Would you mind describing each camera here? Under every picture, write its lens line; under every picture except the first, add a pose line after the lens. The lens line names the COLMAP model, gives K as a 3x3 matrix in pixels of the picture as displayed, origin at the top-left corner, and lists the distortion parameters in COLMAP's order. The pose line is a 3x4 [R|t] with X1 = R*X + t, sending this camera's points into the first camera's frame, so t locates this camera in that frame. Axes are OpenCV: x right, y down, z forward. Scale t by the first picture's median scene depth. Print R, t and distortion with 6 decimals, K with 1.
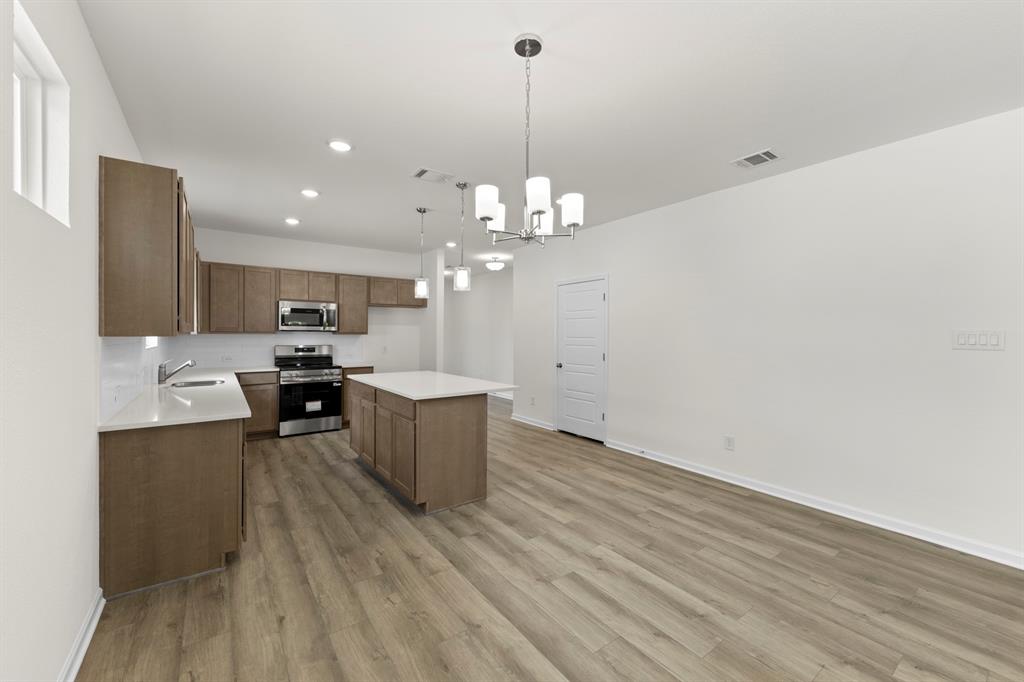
lens RADIAL K [[422.7, 0, 528.0], [0, 422.7, 333.0], [0, 0, 1]] dist [0.000271, -0.000028]
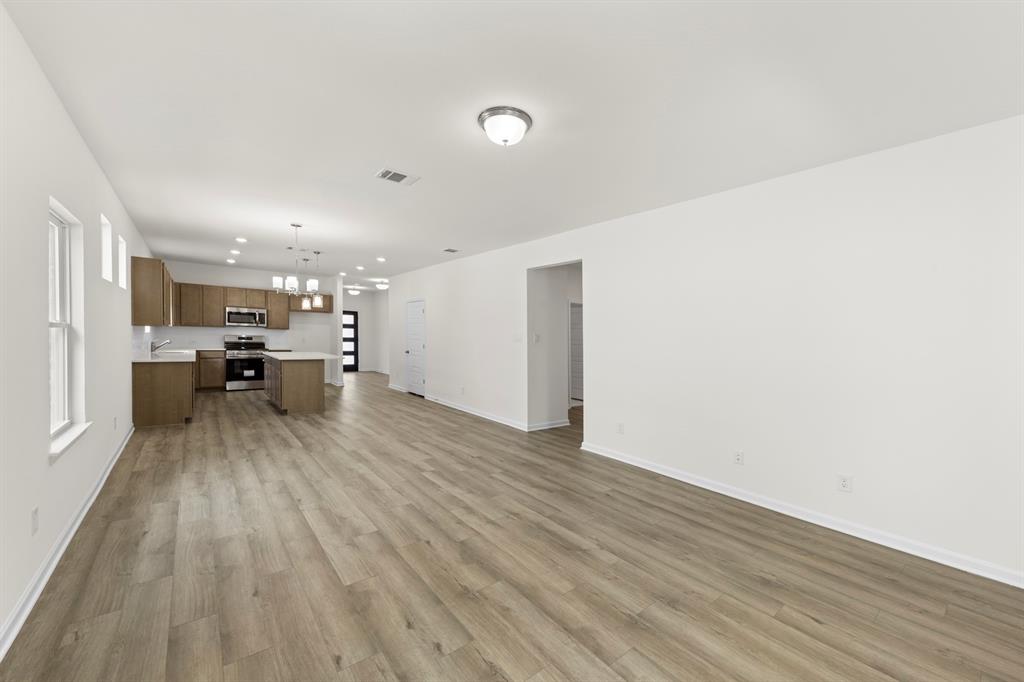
lens RADIAL K [[400.4, 0, 530.6], [0, 400.4, 350.2], [0, 0, 1]] dist [0.000132, -0.000248]
pose [[0.997734, 0.023607, 0.063011, 0.487661], [-0.025965, 0.998983, 0.036863, 0.001748], [-0.062077, -0.038415, 0.997332, -0.613678]]
